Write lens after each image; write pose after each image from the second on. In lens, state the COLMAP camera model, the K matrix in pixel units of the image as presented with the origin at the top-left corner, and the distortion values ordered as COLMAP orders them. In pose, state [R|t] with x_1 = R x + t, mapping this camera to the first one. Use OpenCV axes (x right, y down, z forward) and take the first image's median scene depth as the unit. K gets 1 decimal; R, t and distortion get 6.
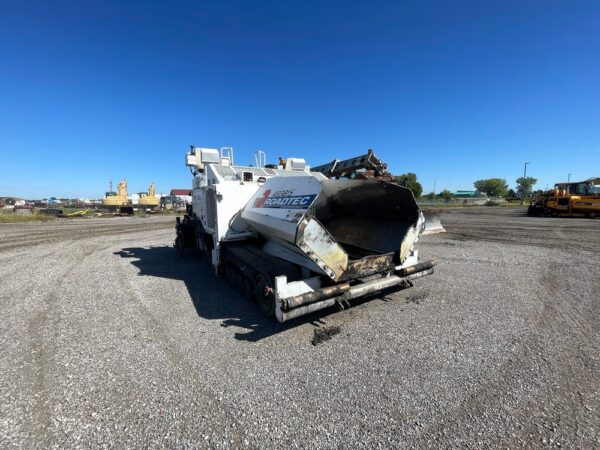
lens RADIAL K [[242.5, 0, 299.0], [0, 242.5, 227.0], [0, 0, 1]] dist [-0.001162, -0.000586]
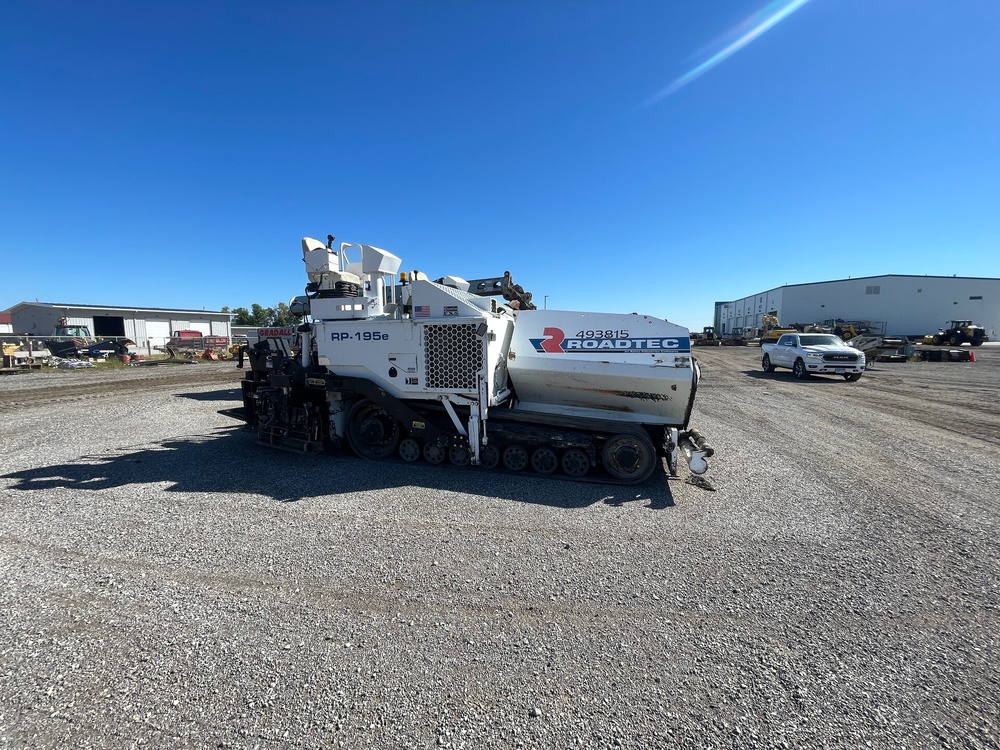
lens RADIAL K [[404.2, 0, 498.6], [0, 404.2, 373.1], [0, 0, 1]] dist [-0.001162, -0.000586]
pose [[0.776046, -0.048061, 0.628842, -1.198121], [0.064442, 0.997916, -0.003259, -0.027797], [-0.627375, 0.043053, 0.777526, 0.191089]]
